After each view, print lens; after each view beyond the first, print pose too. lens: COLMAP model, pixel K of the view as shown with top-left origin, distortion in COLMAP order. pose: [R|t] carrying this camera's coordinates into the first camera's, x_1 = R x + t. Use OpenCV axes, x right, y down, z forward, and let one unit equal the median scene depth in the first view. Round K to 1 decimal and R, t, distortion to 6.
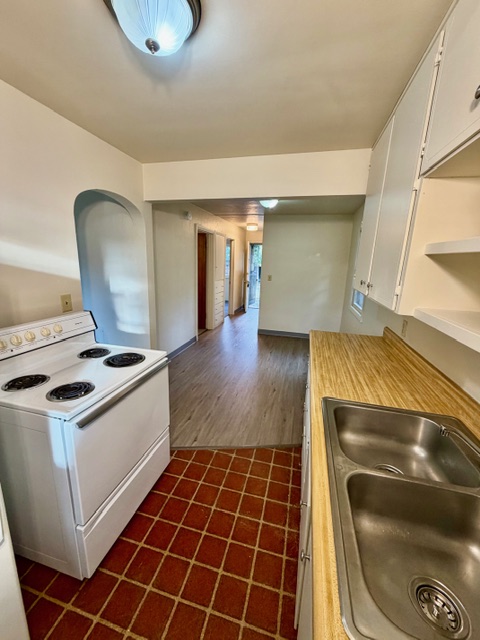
lens RADIAL K [[254.9, 0, 240.0], [0, 254.9, 320.0], [0, 0, 1]] dist [0.000700, -0.000204]
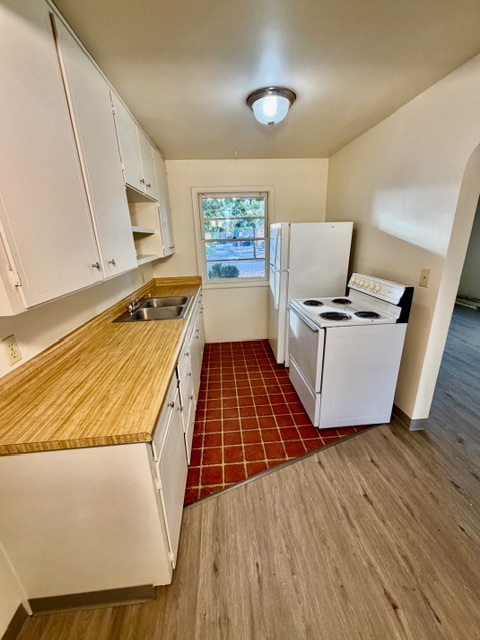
lens RADIAL K [[254.9, 0, 240.0], [0, 254.9, 320.0], [0, 0, 1]] dist [0.000700, -0.000204]
pose [[-0.943685, 0.102435, -0.314589, 0.352541], [-0.075008, 0.859859, 0.504991, -0.394794], [0.322231, 0.500149, -0.803753, 1.748751]]
